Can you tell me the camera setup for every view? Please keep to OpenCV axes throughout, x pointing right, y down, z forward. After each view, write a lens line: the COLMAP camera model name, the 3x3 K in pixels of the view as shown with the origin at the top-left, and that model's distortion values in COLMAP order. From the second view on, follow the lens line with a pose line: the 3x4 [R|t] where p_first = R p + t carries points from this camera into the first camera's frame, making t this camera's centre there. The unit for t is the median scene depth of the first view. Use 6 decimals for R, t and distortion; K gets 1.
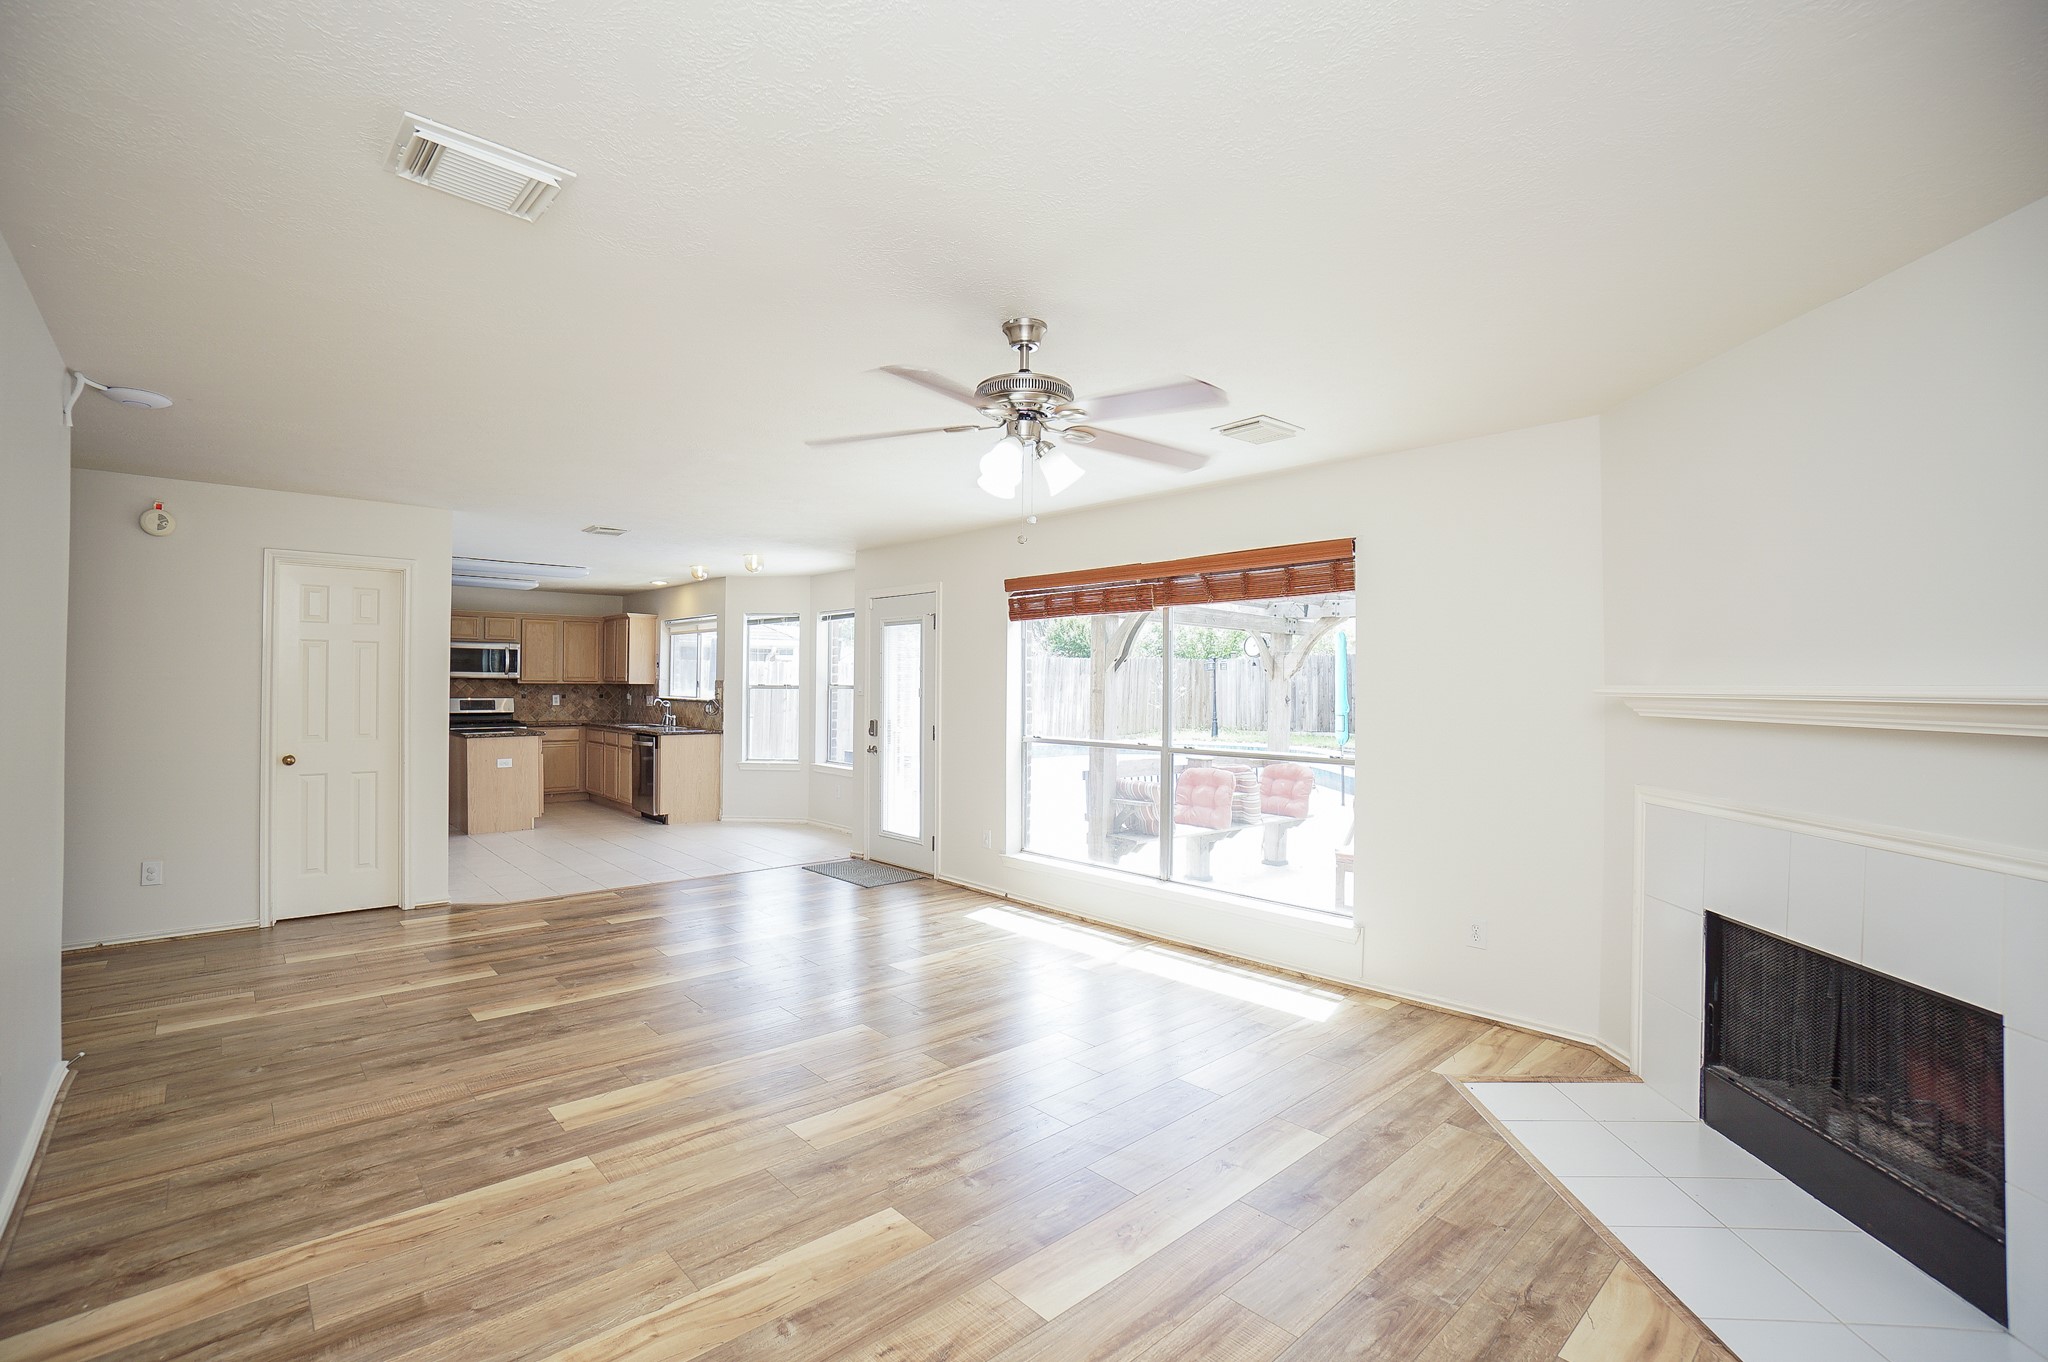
lens RADIAL K [[915.5, 0, 1005.9], [0, 915.5, 673.6], [0, 0, 1]] dist [-0.067967, 0.024597]
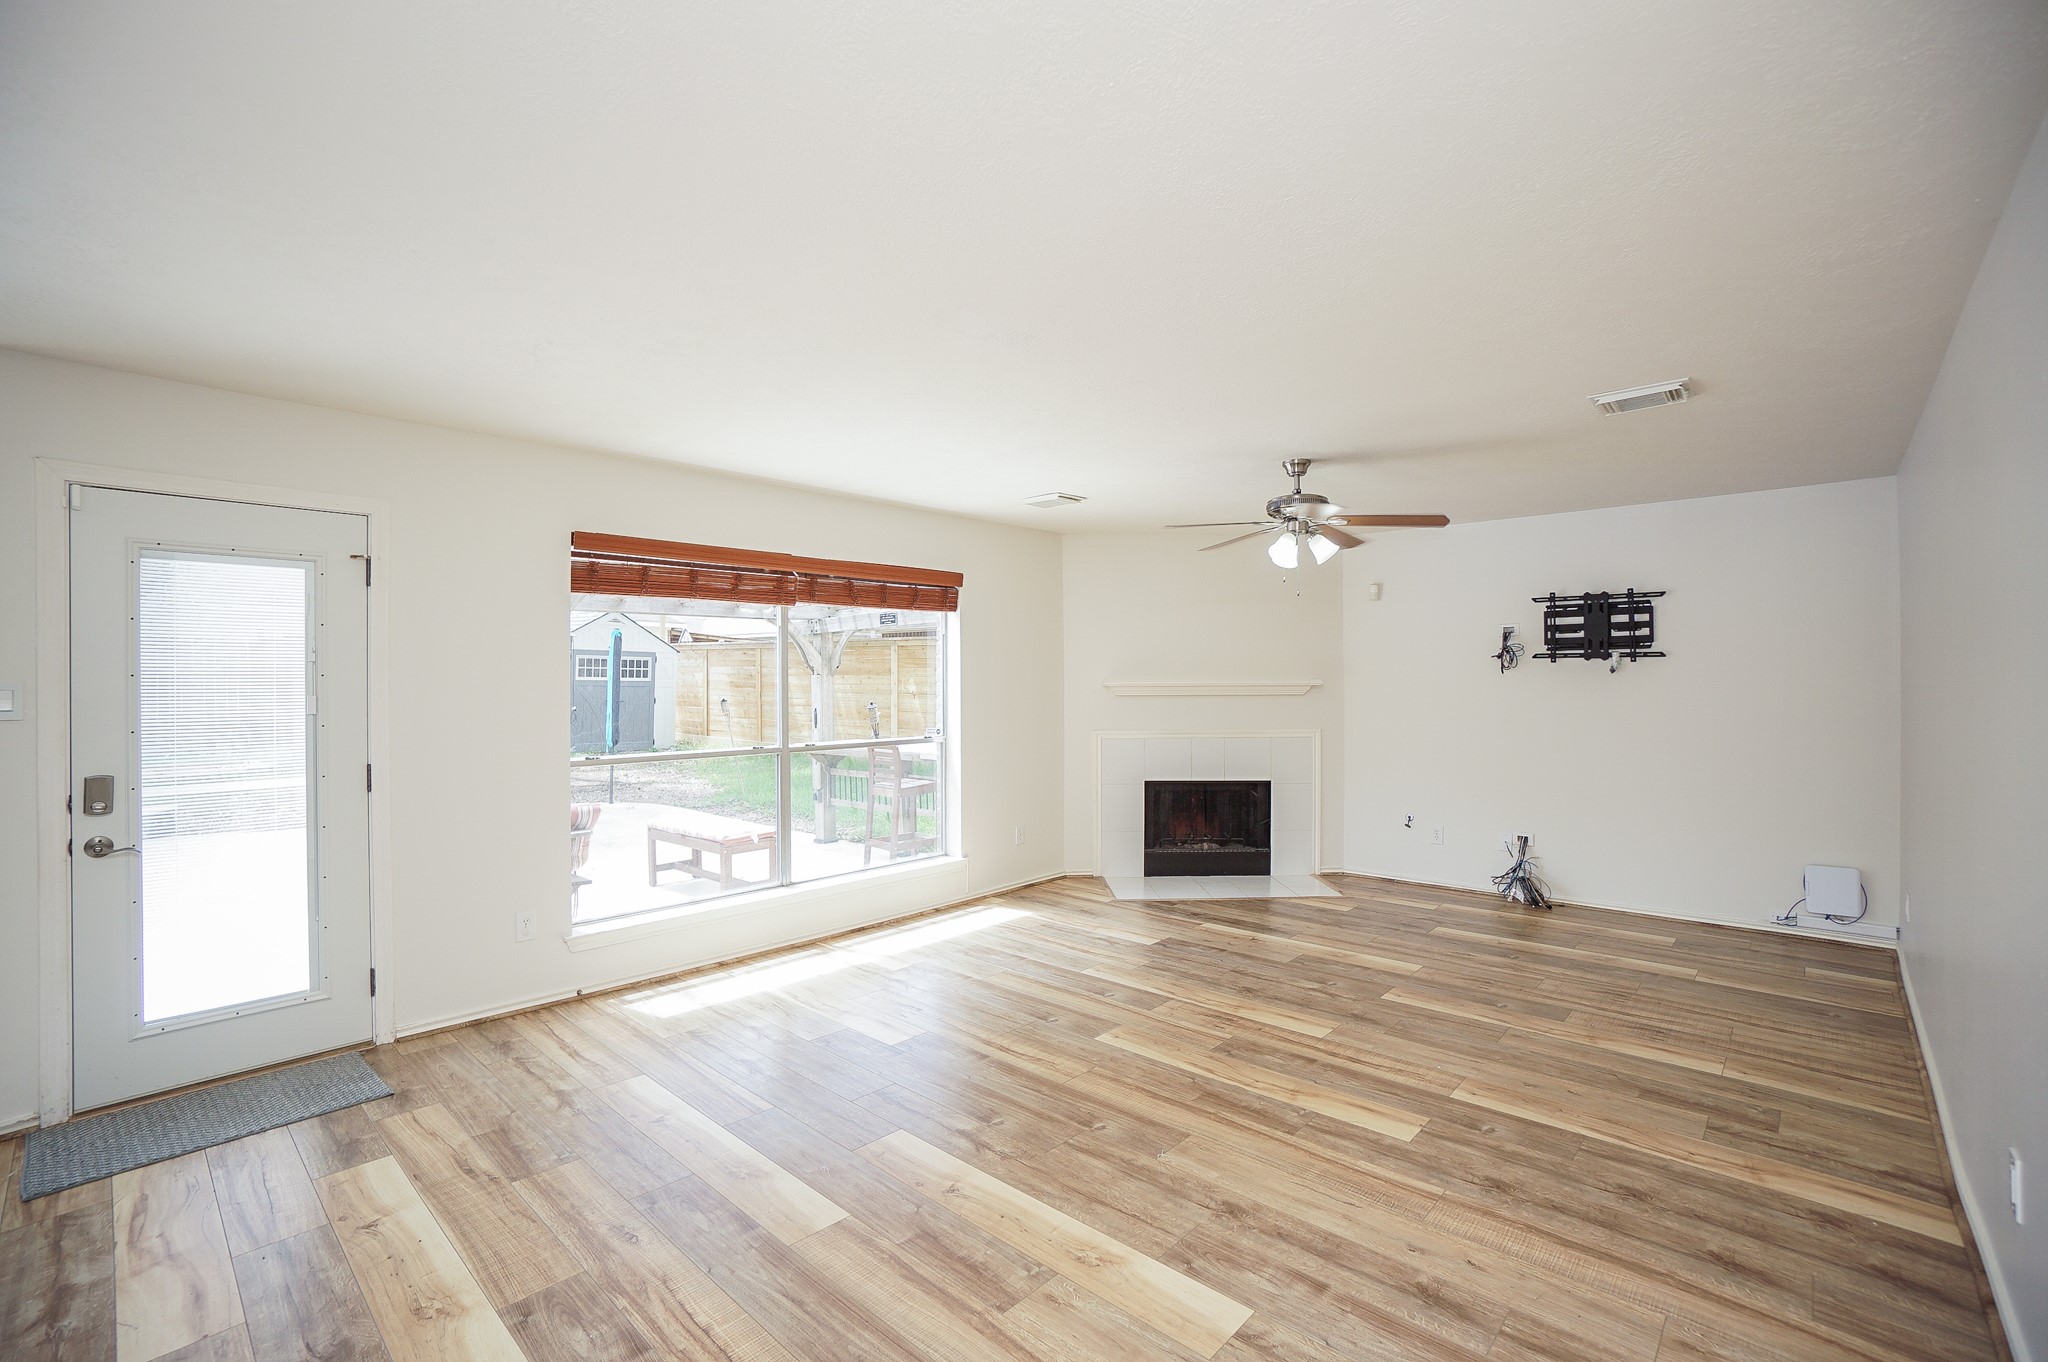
lens RADIAL K [[902.5, 0, 1003.6], [0, 902.5, 679.4], [0, 0, 1]] dist [-0.067174, 0.024071]
pose [[-0.083267, -0.007868, 0.996496, -0.994933], [-0.009354, 0.999931, 0.007113, -0.000443], [-0.996483, -0.008729, -0.083335, 1.073441]]
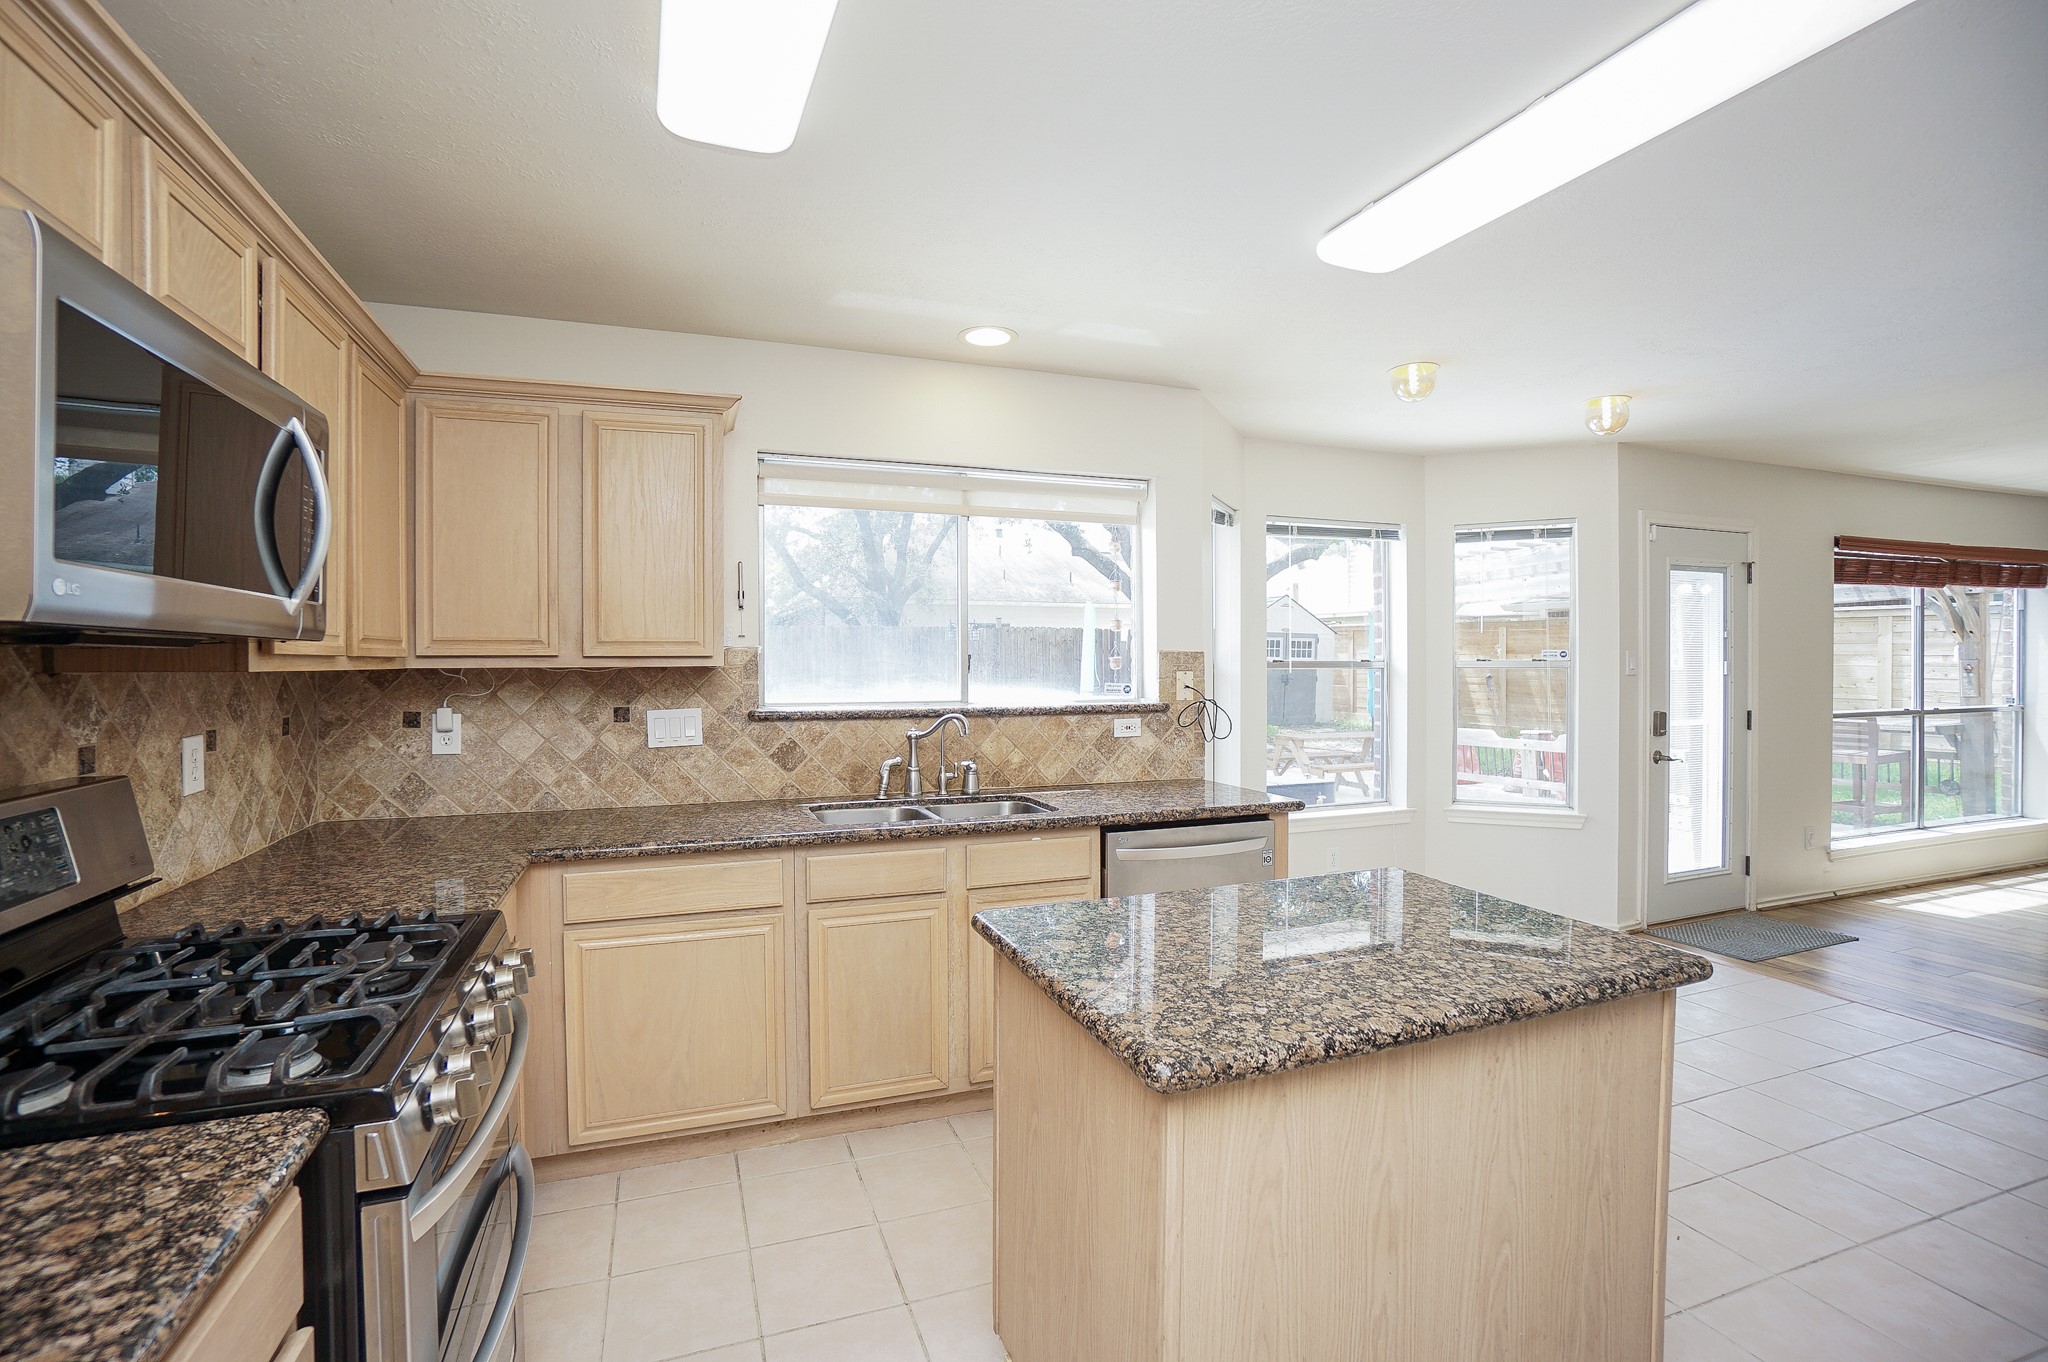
lens RADIAL K [[928.5, 0, 1004.7], [0, 928.5, 675.4], [0, 0, 1]] dist [-0.066136, 0.025362]
pose [[0.371939, -0.021514, 0.928008, -1.591084], [-0.003315, 0.999694, 0.024505, 0.018320], [-0.928251, -0.012190, 0.371754, 2.072081]]
